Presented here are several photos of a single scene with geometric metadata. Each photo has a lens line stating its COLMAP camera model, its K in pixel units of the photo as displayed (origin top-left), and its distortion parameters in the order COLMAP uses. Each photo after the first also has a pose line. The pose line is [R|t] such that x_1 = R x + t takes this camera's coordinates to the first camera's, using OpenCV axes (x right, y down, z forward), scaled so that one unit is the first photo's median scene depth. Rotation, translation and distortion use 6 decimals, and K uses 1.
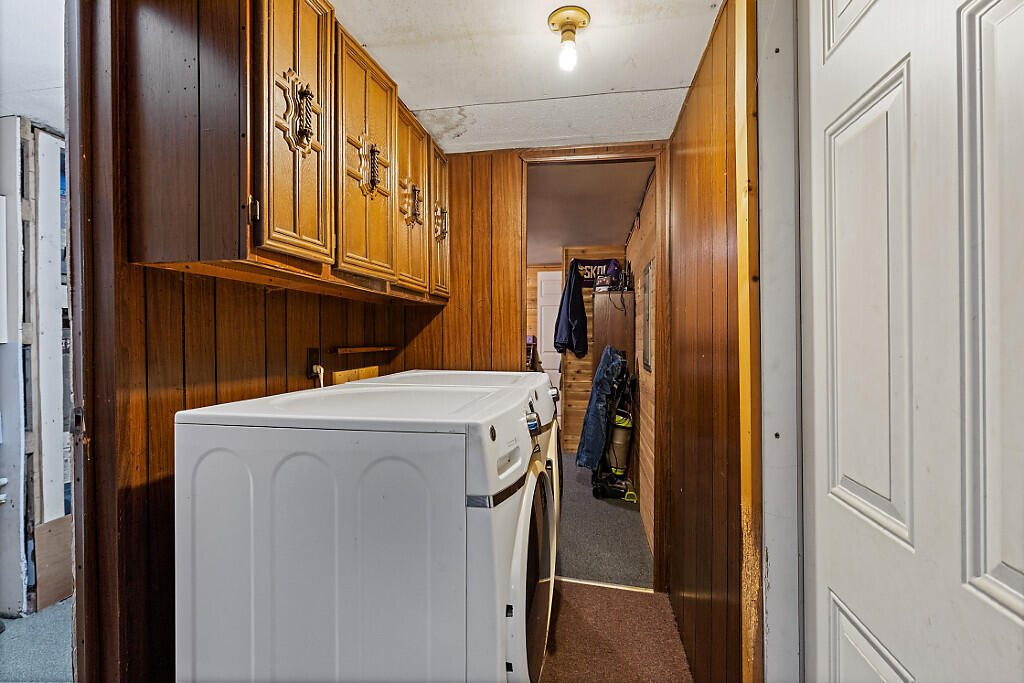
lens RADIAL K [[476.2, 0, 520.9], [0, 476.2, 337.9], [0, 0, 1]] dist [-0.001511, 0.000582]
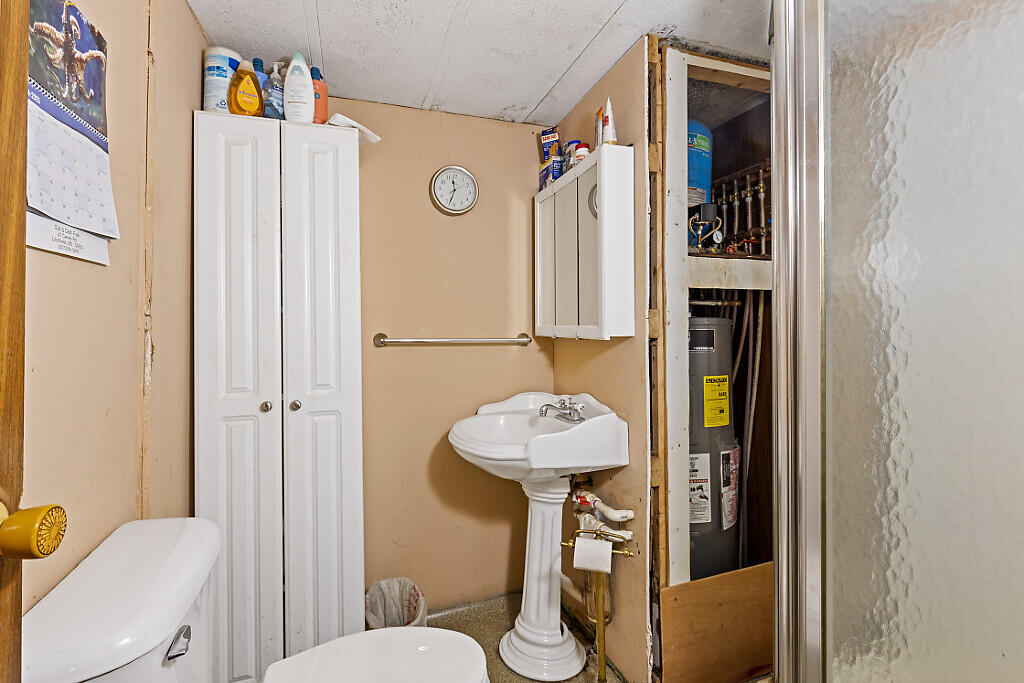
lens RADIAL K [[476.2, 0, 517.4], [0, 476.2, 333.9], [0, 0, 1]] dist [-0.001511, 0.000582]
pose [[0.468269, 0.005675, -0.883568, -0.479742], [-0.002355, 0.999984, 0.005175, 0.003035], [0.883583, -0.000342, 0.468275, 0.463083]]
